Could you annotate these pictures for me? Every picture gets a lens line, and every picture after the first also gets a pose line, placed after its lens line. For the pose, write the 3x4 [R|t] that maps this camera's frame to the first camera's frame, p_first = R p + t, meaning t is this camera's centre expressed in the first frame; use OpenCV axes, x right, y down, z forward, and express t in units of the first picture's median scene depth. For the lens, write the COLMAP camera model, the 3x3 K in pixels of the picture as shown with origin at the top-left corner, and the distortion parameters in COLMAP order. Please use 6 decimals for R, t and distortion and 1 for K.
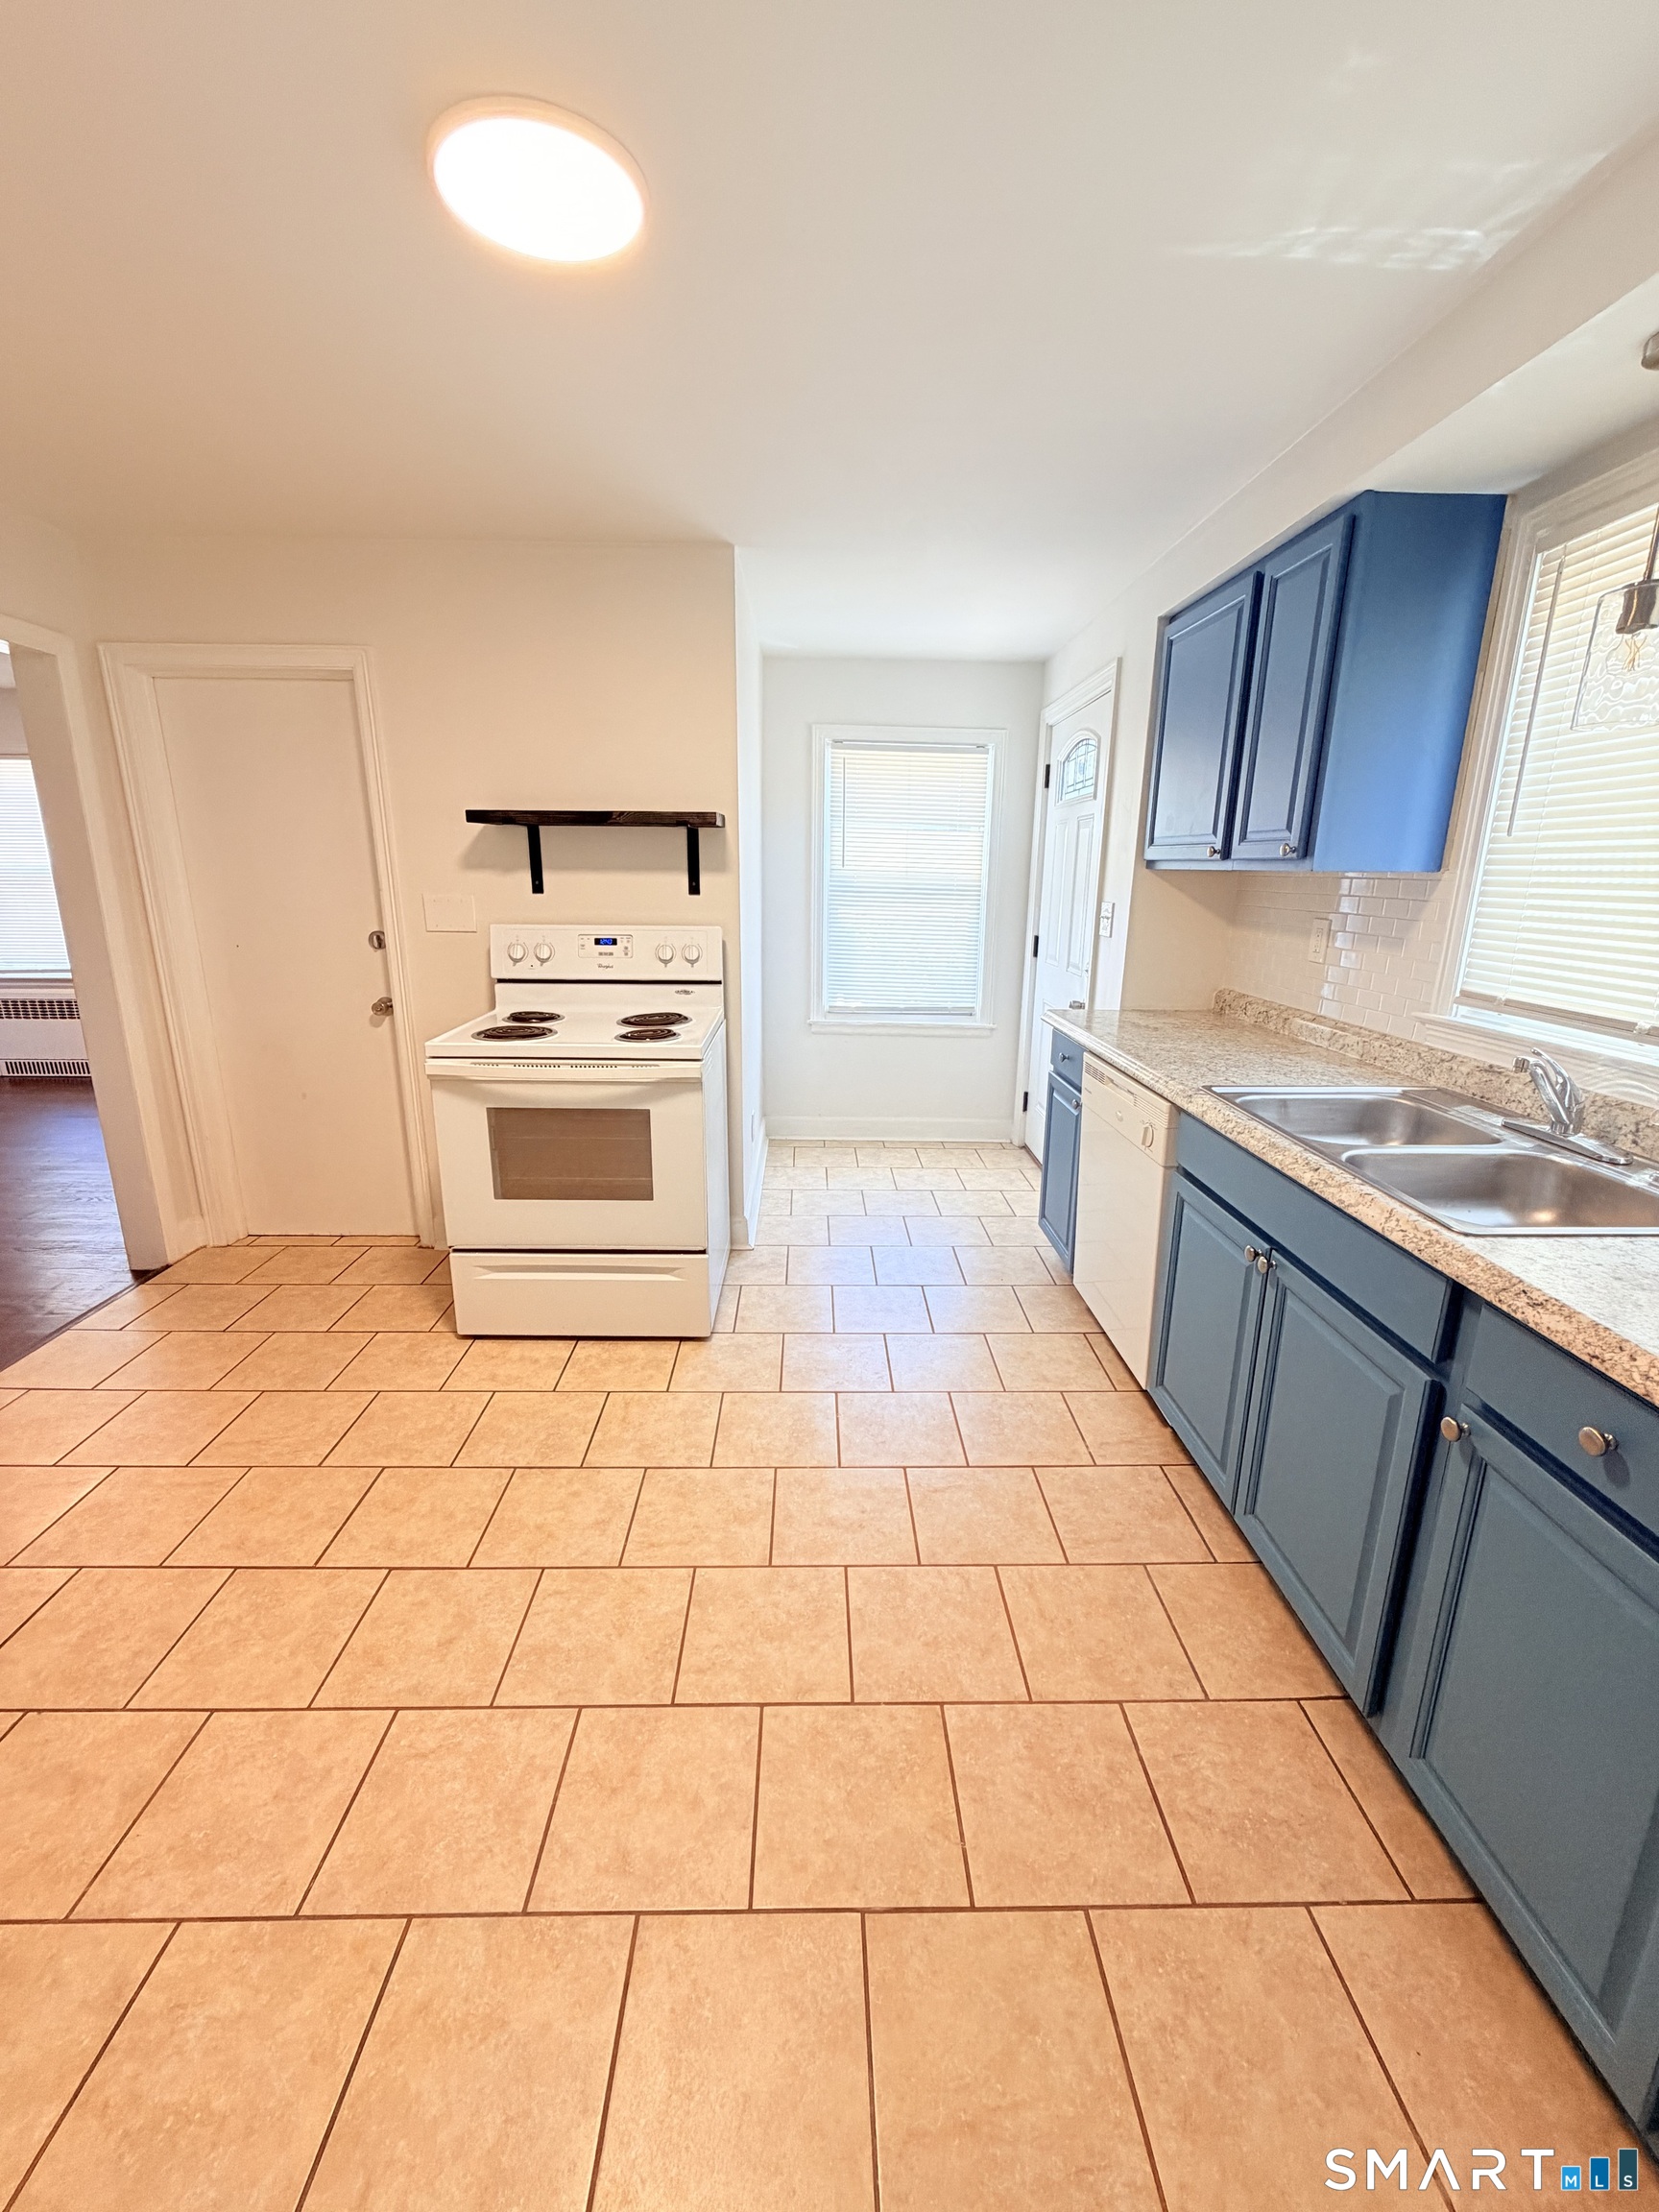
lens RADIAL K [[887.0, 0, 828.8], [0, 887.0, 1098.1], [0, 0, 1]] dist [0.001607, -0.000010]
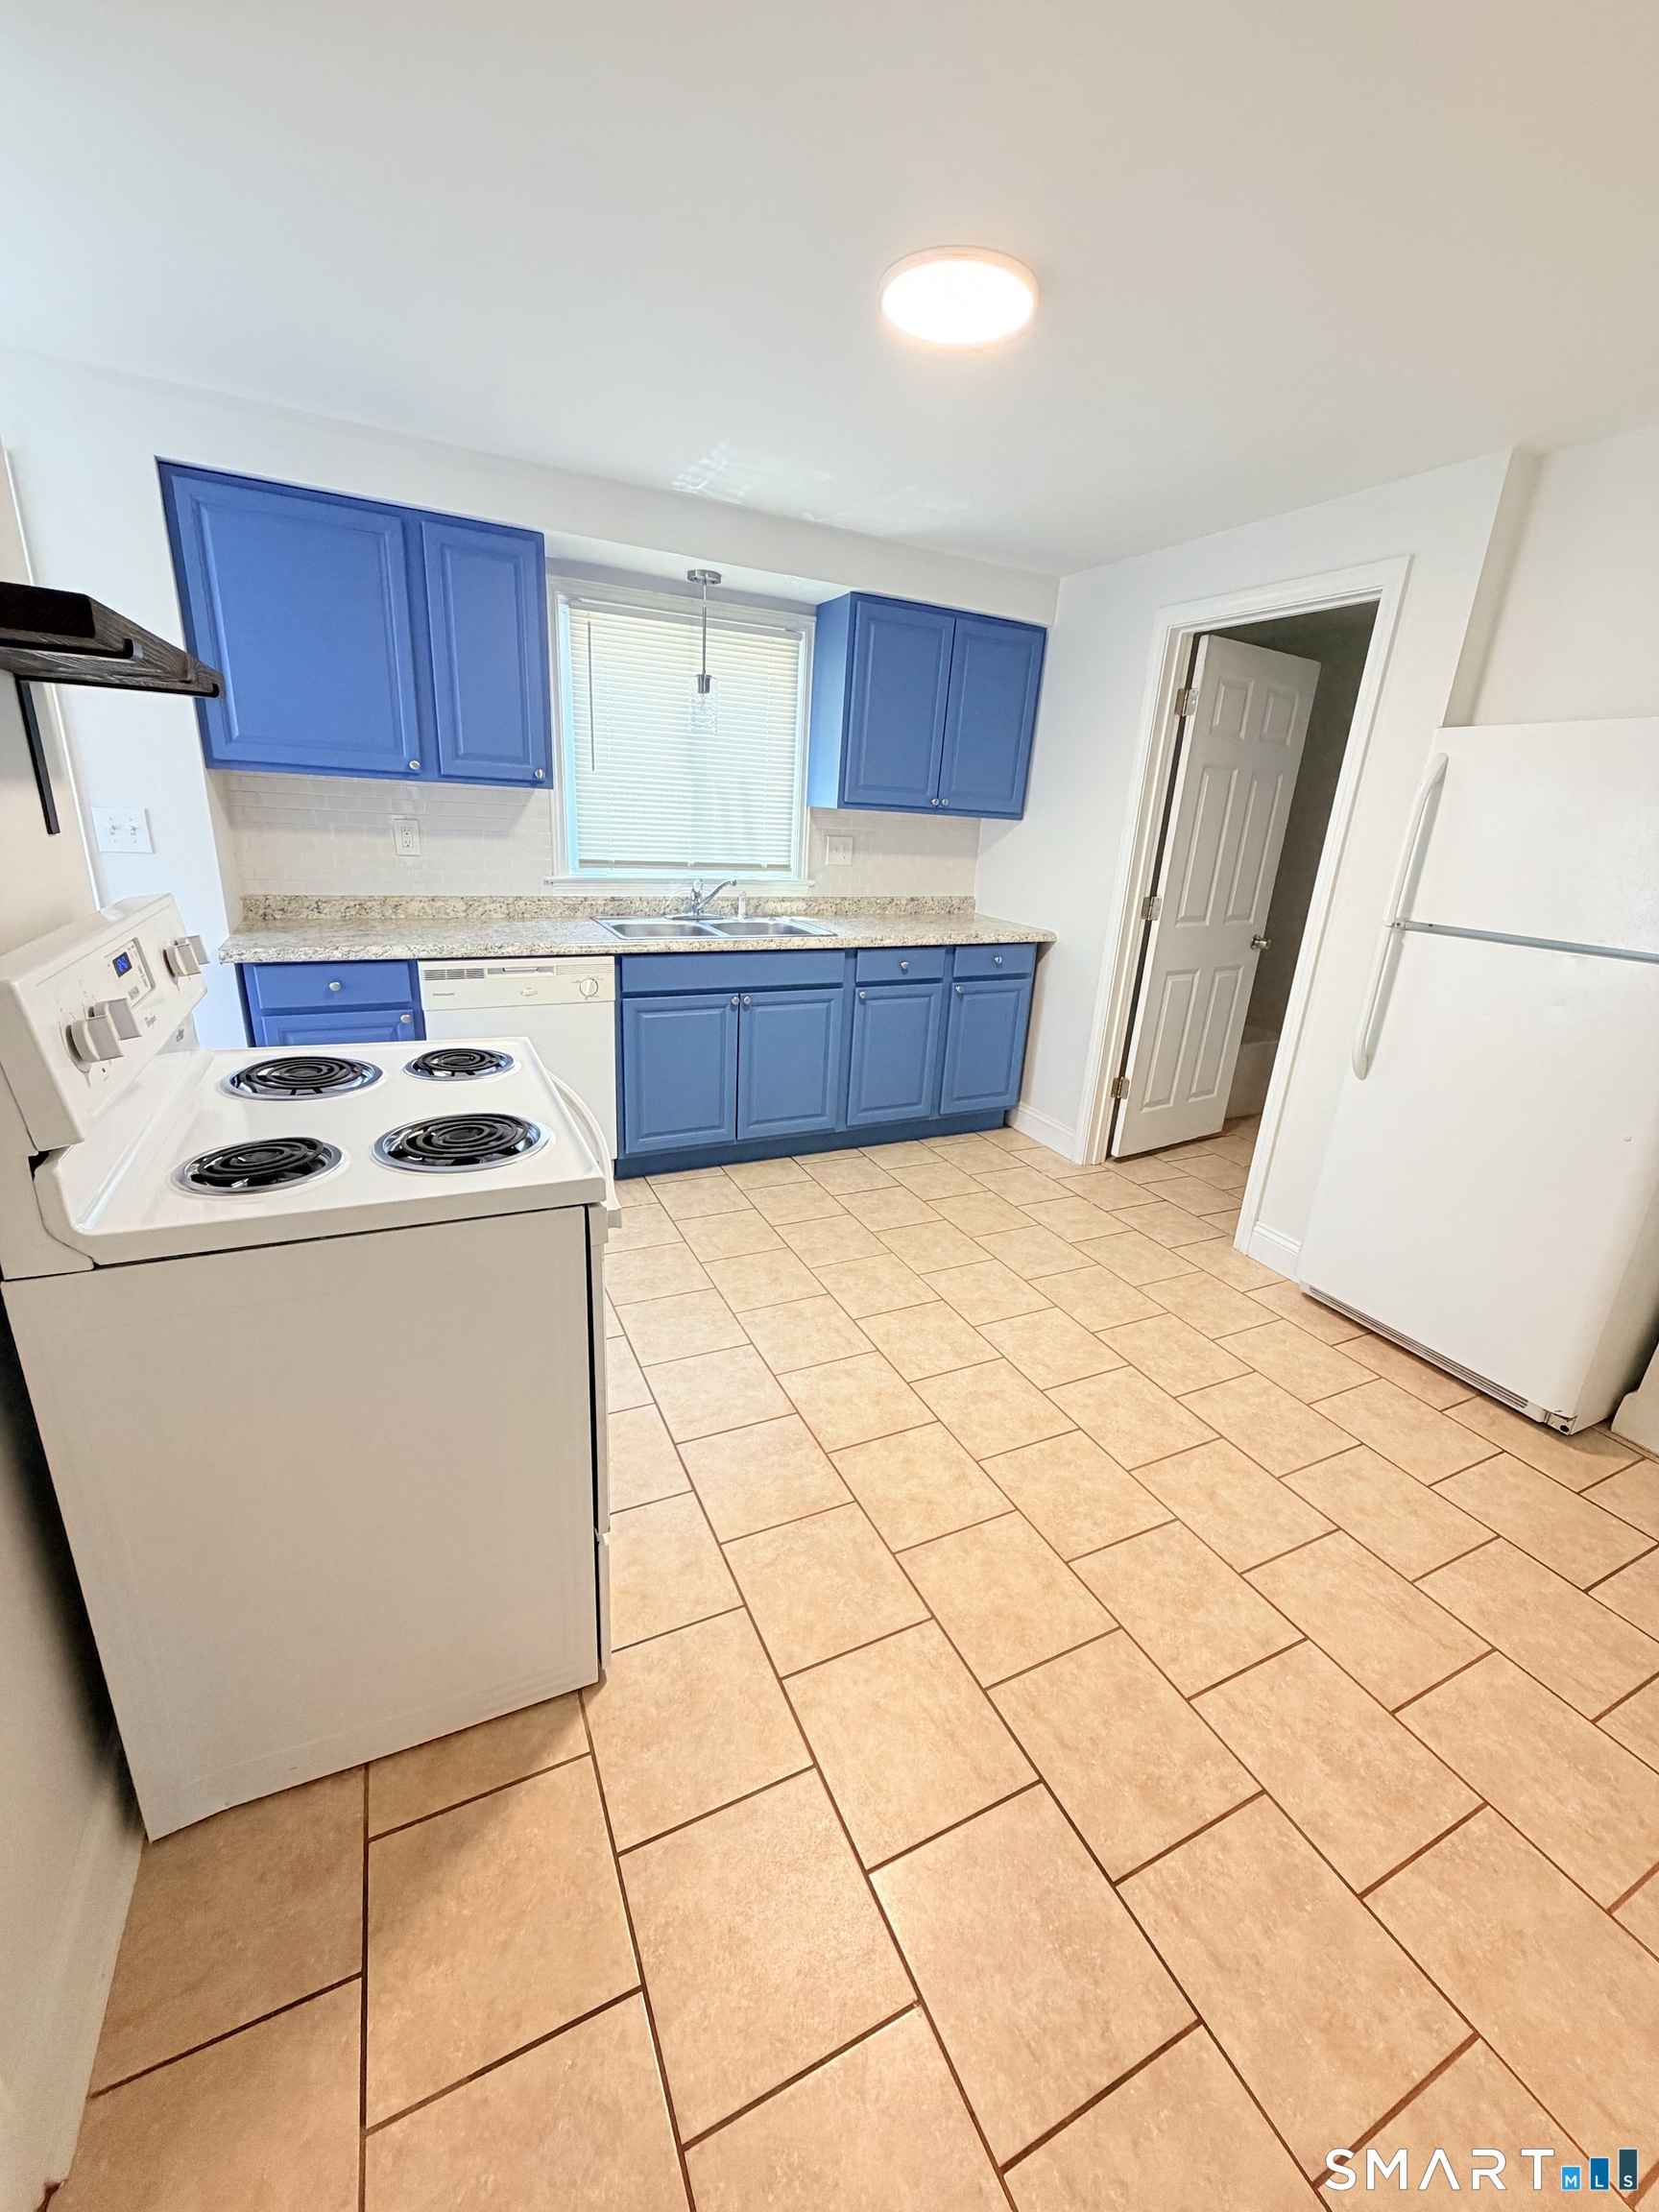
lens RADIAL K [[887.0, 0, 828.8], [0, 887.0, 1098.1], [0, 0, 1]] dist [0.001607, -0.000010]
pose [[-0.422028, -0.321354, 0.847717, -1.321627], [0.168018, 0.891145, 0.421463, -0.418312], [-0.890877, 0.320301, -0.322095, 1.496464]]
